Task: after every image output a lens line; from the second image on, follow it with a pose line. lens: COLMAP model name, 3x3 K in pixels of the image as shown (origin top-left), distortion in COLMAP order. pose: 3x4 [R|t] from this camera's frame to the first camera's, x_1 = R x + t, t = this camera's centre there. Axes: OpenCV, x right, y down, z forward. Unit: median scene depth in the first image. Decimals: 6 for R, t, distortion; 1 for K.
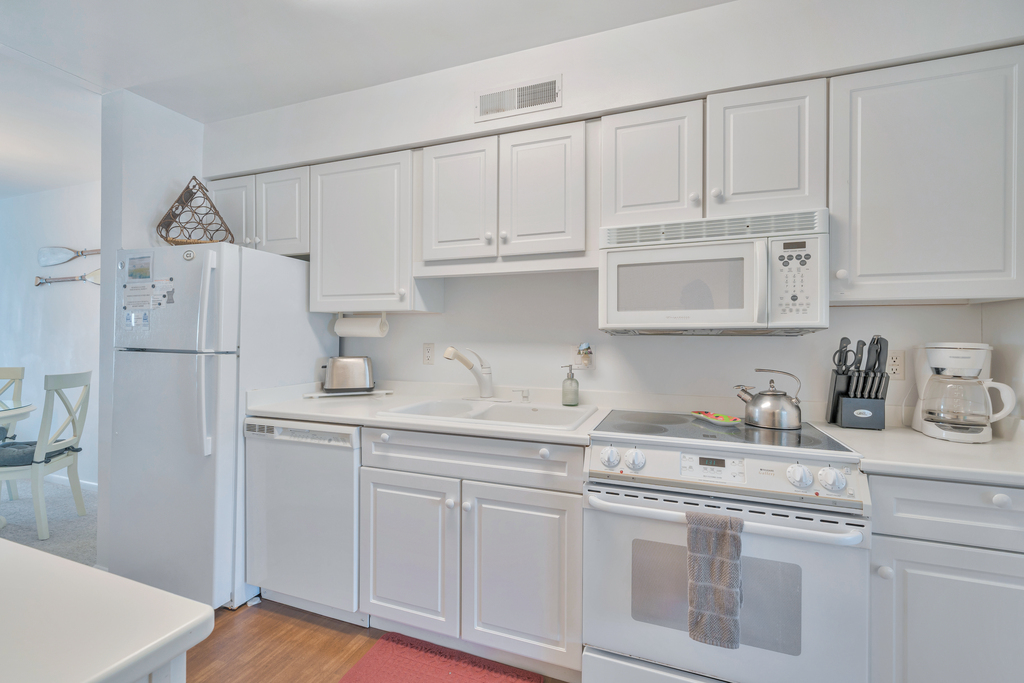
lens RADIAL K [[446.8, 0, 514.5], [0, 446.8, 339.5], [0, 0, 1]] dist [-0.002979, -0.000647]
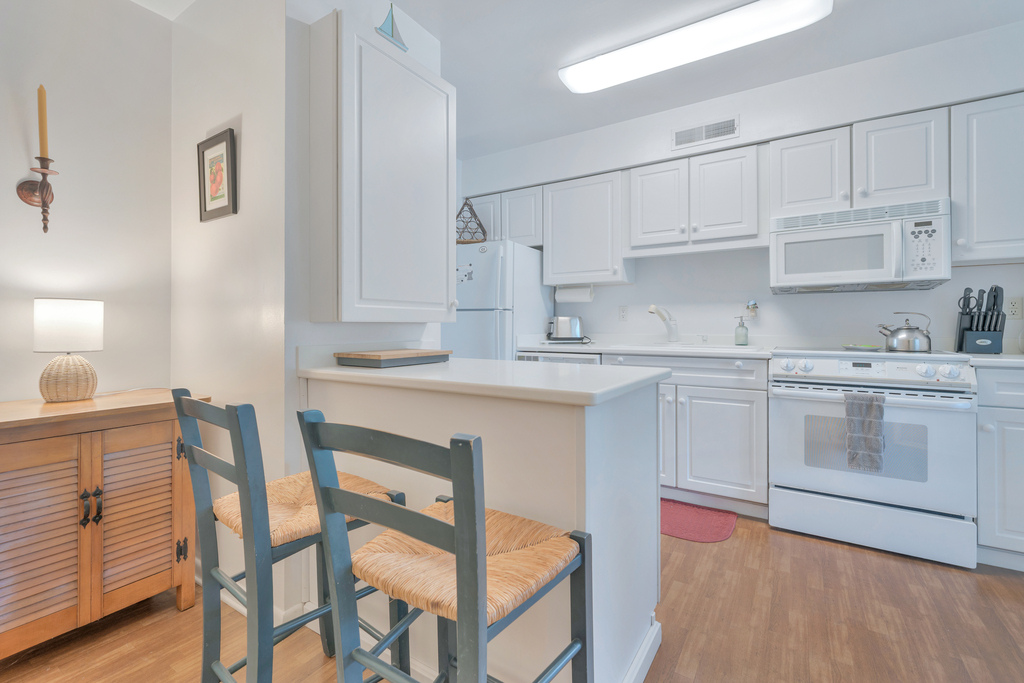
lens RADIAL K [[446.8, 0, 514.6], [0, 446.8, 325.6], [0, 0, 1]] dist [-0.002979, -0.000647]
pose [[0.977166, -0.007054, -0.212360, -0.289520], [0.006562, 0.999974, -0.003018, 0.091665], [0.212376, 0.001556, 0.977187, -0.550172]]
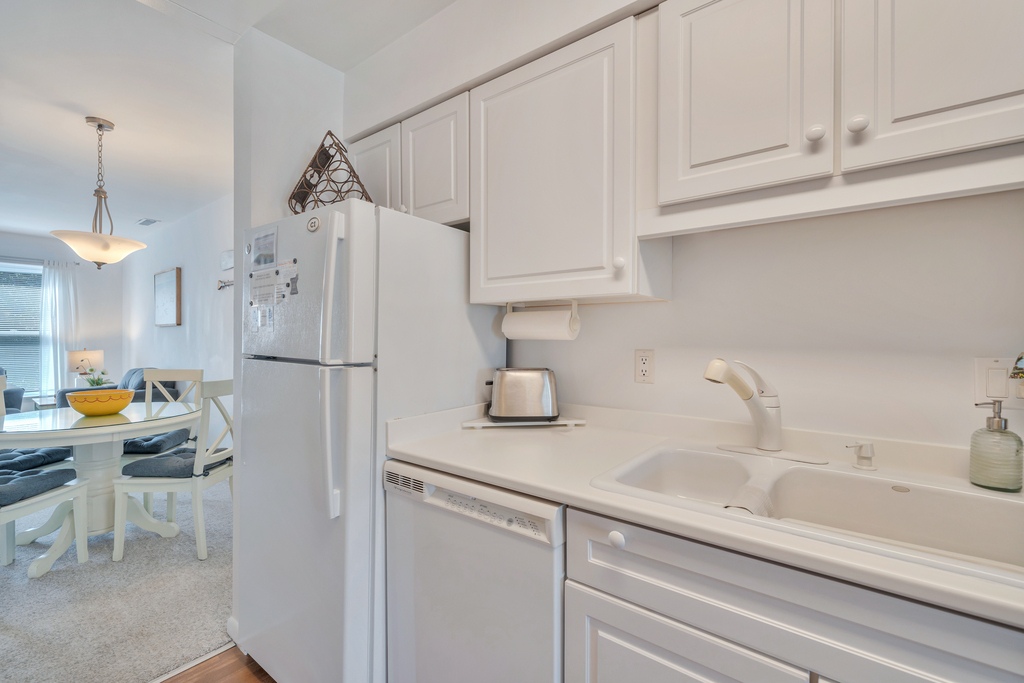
lens RADIAL K [[446.8, 0, 510.6], [0, 446.8, 342.2], [0, 0, 1]] dist [-0.002979, -0.000647]
pose [[0.952107, -0.000806, -0.305764, -0.226842], [0.003414, 0.999962, 0.007994, -0.009032], [0.305746, -0.008655, 0.952074, 0.436343]]
